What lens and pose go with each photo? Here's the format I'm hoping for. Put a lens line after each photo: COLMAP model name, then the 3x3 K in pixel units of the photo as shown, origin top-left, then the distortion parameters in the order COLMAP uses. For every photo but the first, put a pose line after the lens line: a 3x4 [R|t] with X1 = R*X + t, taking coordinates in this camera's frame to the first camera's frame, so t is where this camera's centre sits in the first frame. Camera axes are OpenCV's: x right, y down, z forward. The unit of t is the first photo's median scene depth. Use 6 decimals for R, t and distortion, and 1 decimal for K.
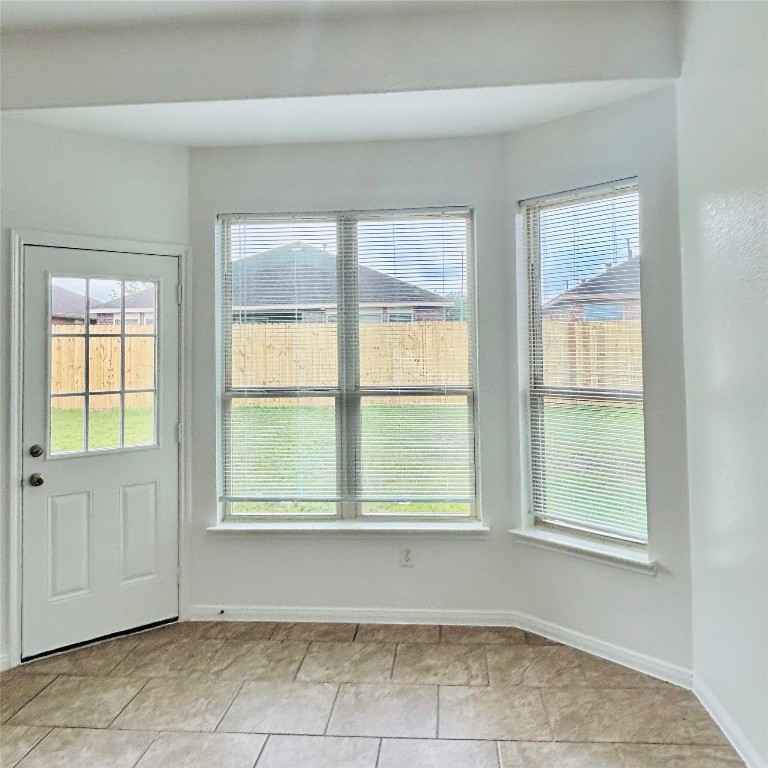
lens RADIAL K [[698.1, 0, 365.1], [0, 698.1, 321.7], [0, 0, 1]] dist [-0.007778, 0.000000]
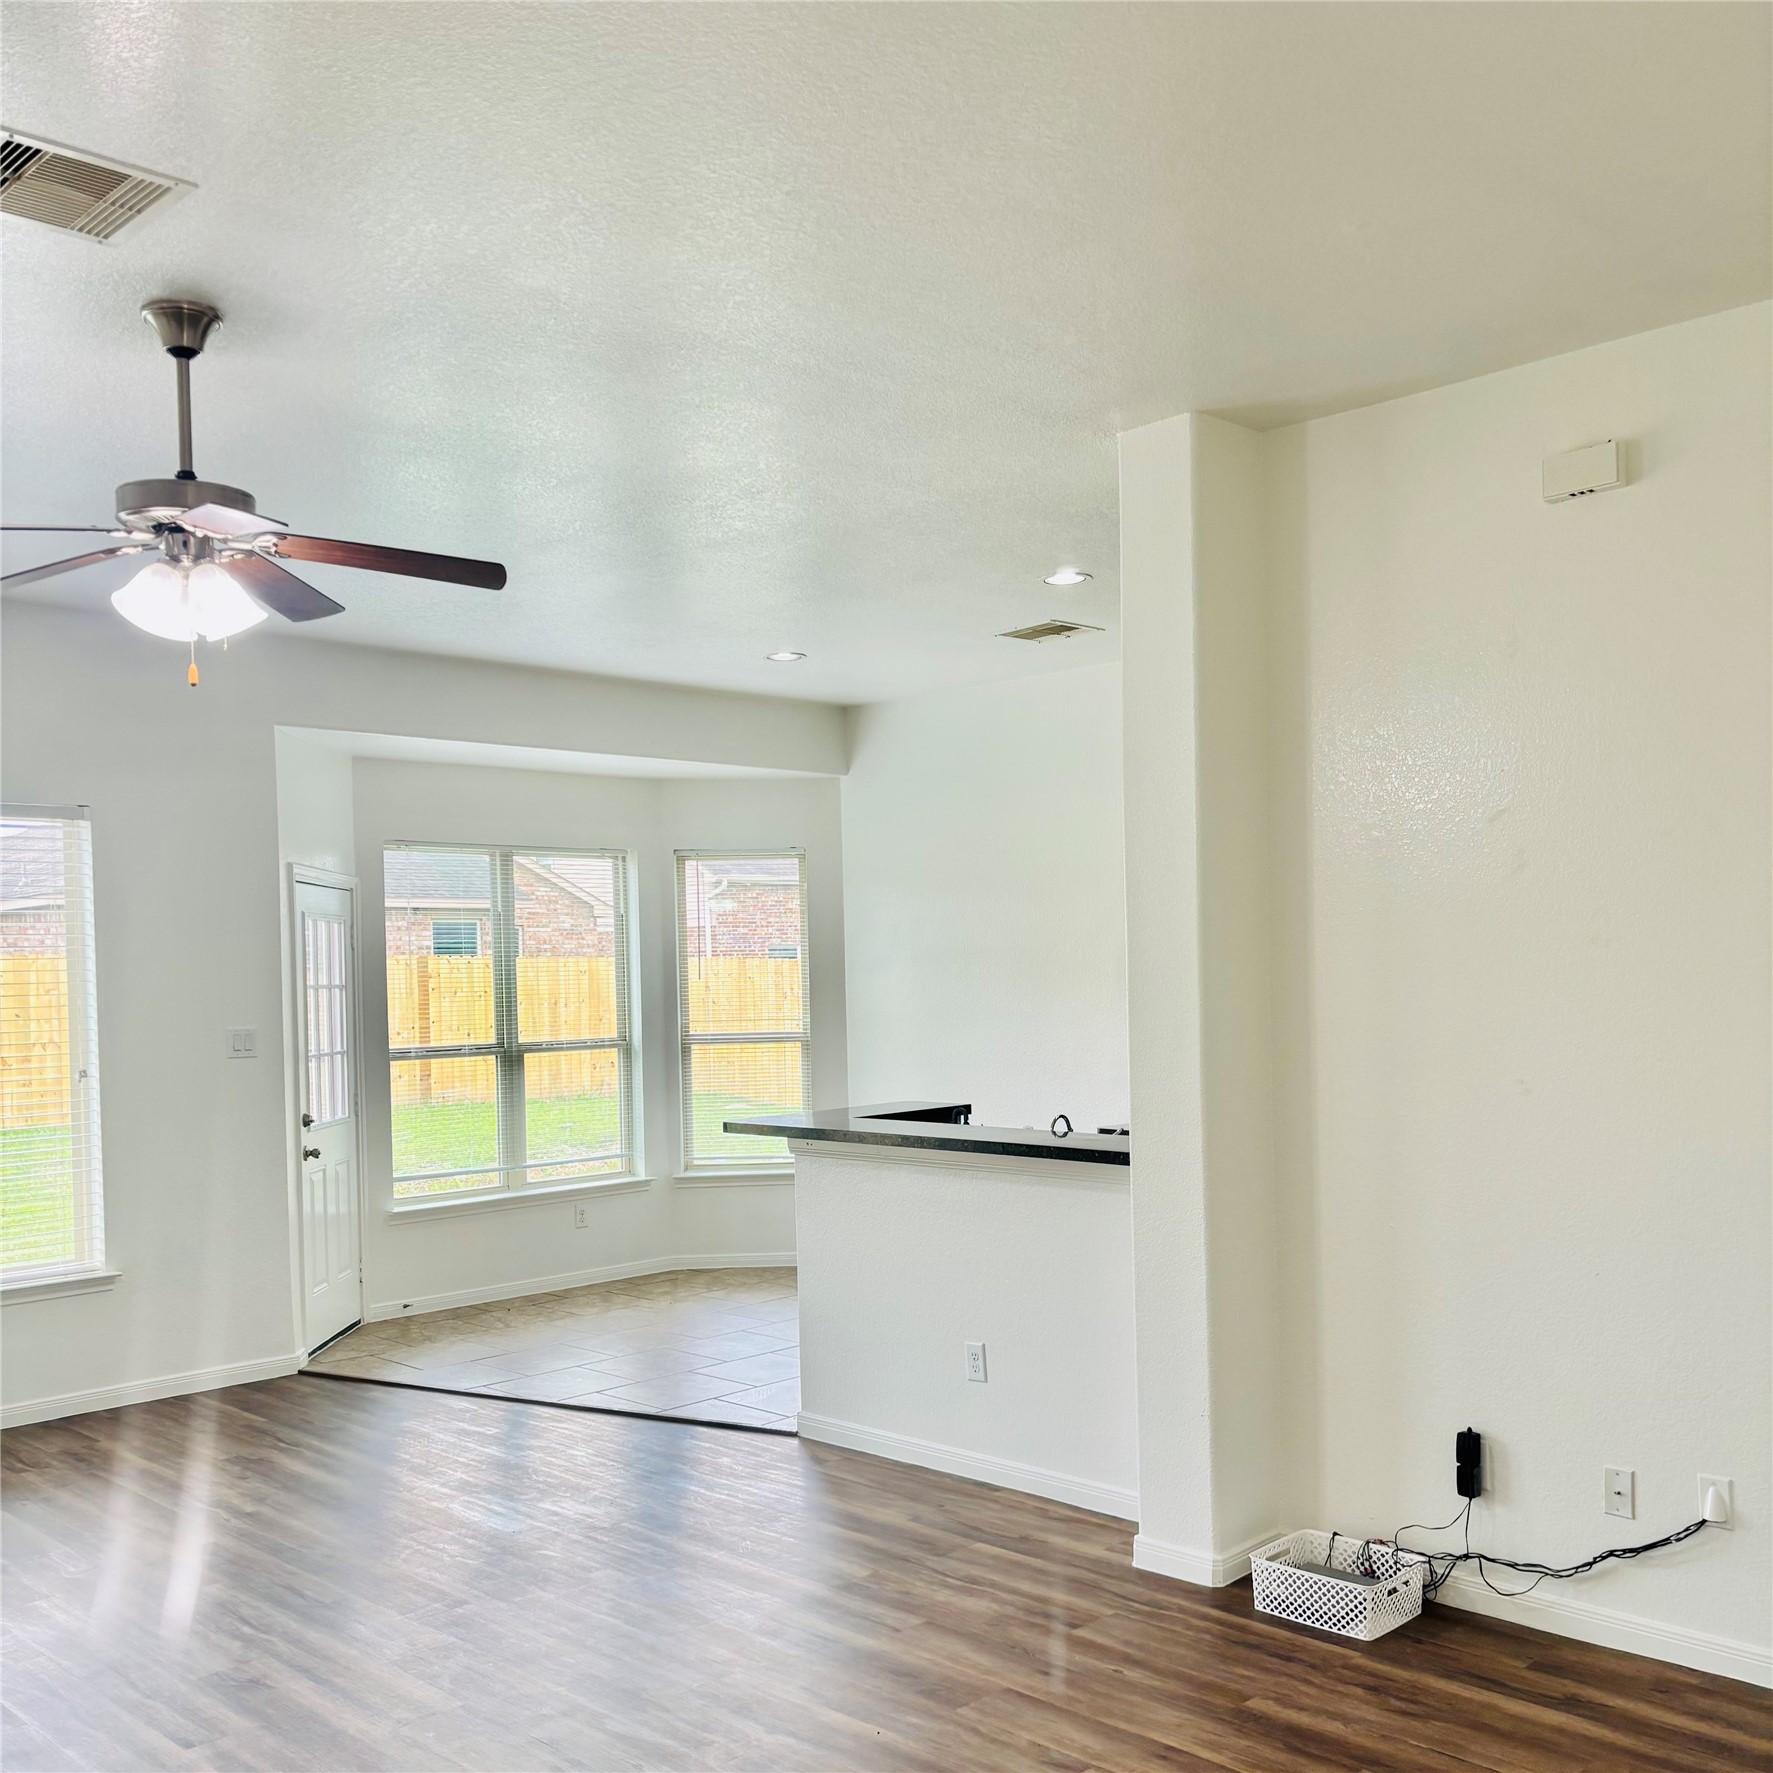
lens RADIAL K [[1788.2, 0, 881.0], [0, 1788.2, 1007.0], [0, 0, 1]] dist [0.020321, 0.000000]
pose [[0.642229, -0.014357, 0.766379, -1.598035], [-0.021564, 0.999090, 0.036787, -0.051283], [-0.766210, -0.040151, 0.641335, -0.904159]]
